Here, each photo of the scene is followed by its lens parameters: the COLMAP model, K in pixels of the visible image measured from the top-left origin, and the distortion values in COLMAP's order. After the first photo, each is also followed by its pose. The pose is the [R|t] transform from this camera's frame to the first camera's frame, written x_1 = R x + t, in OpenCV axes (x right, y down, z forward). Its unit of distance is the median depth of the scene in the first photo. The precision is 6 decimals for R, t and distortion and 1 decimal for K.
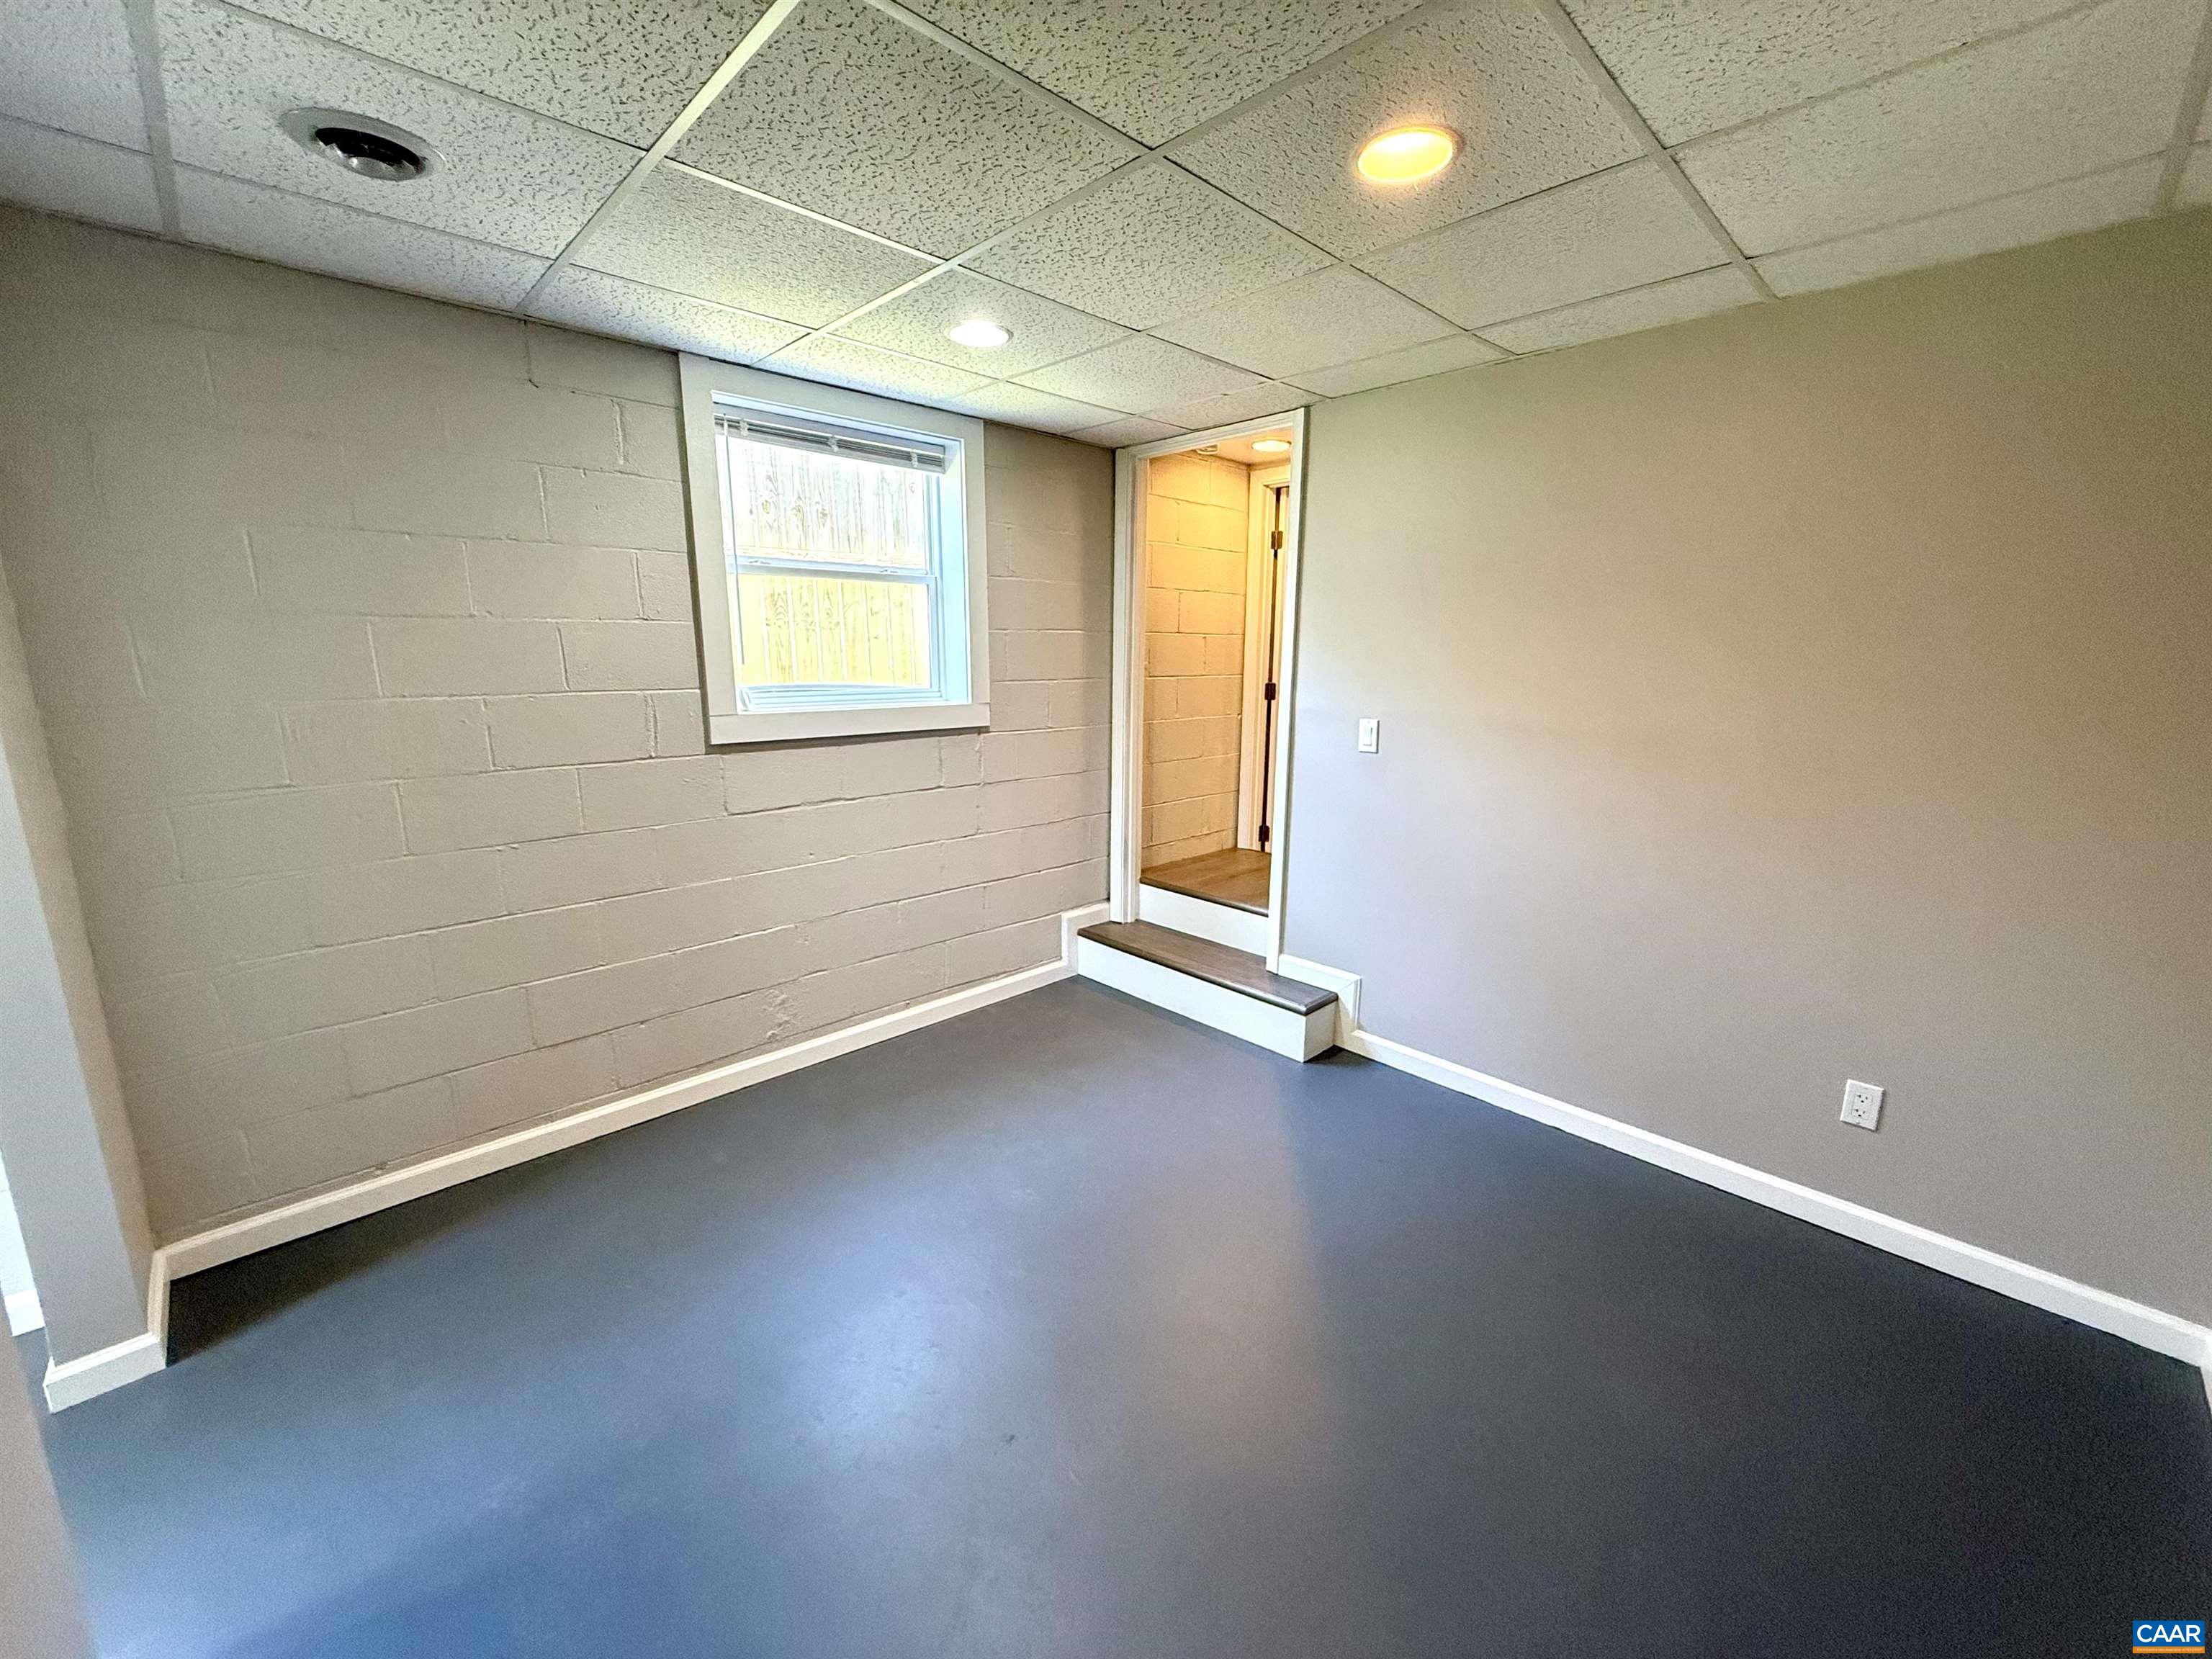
lens RADIAL K [[882.1, 0, 1108.1], [0, 882.1, 827.4], [0, 0, 1]] dist [-0.000412, 0.001322]
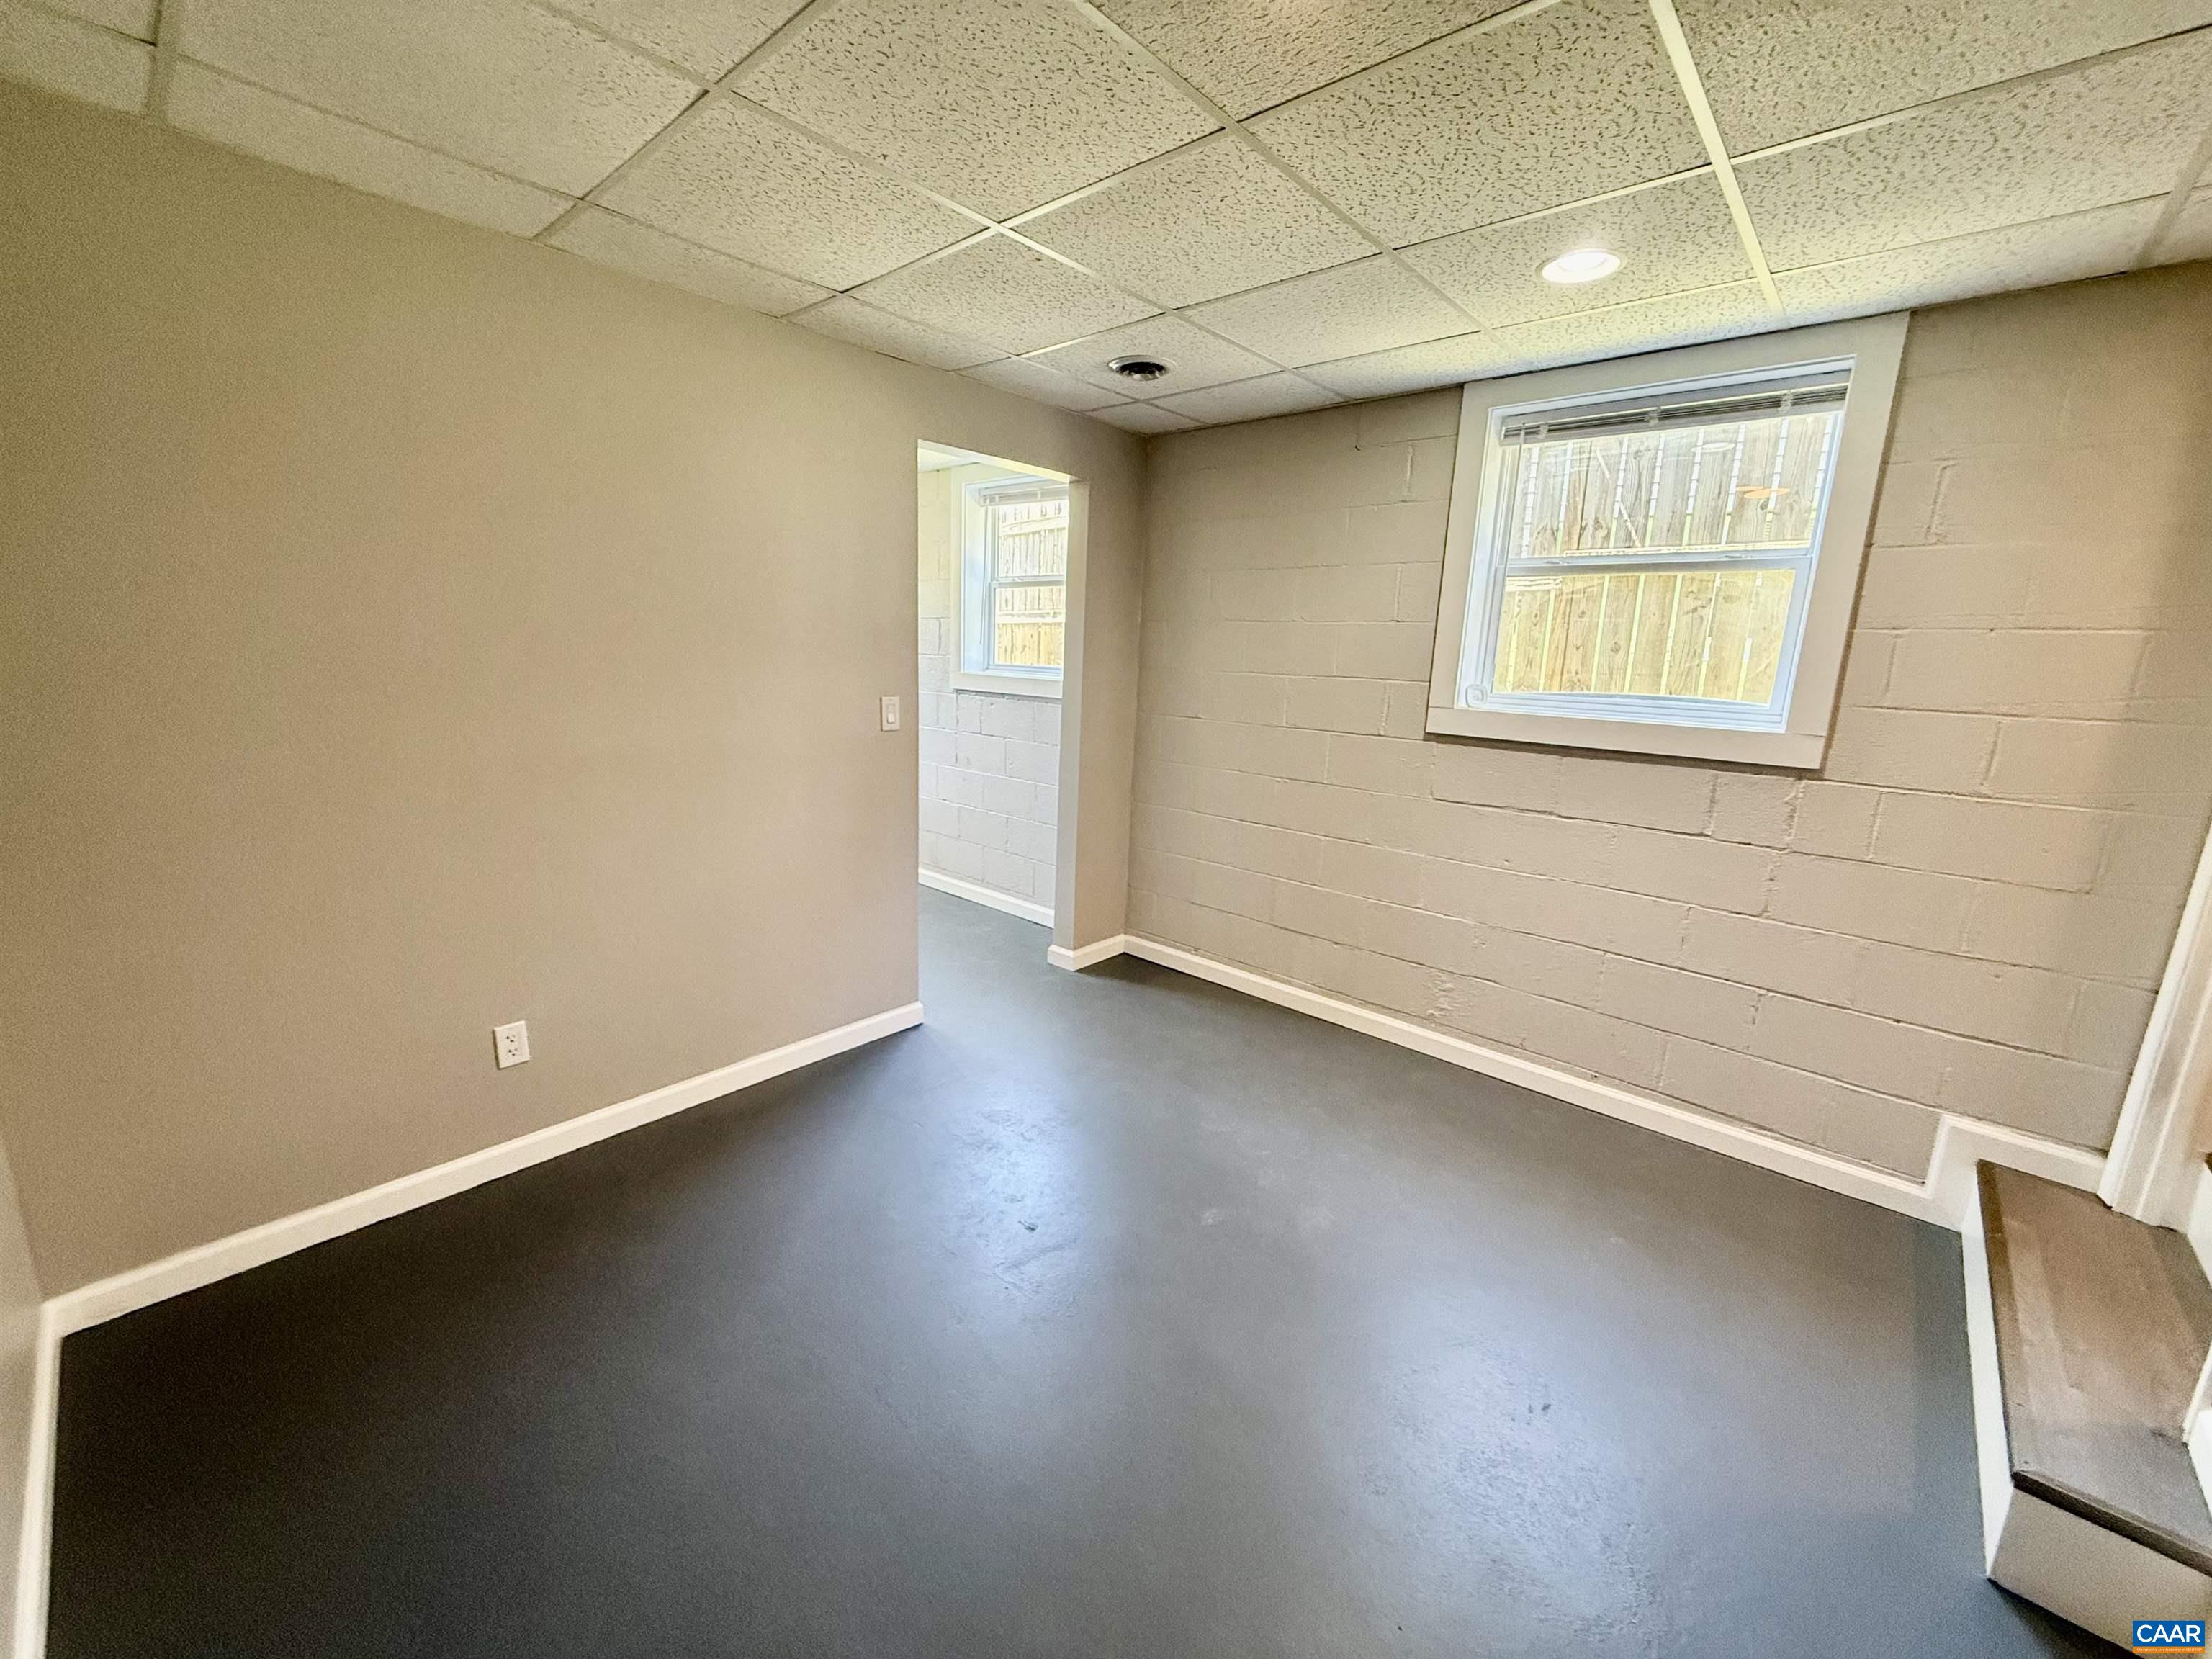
lens RADIAL K [[882.1, 0, 1117.0], [0, 882.1, 828.4], [0, 0, 1]] dist [-0.000412, 0.001322]
pose [[0.069270, 0.198690, -0.977611, 0.563599], [-0.233106, 0.956060, 0.177793, -0.074607], [0.969981, 0.215571, 0.112543, 0.456240]]
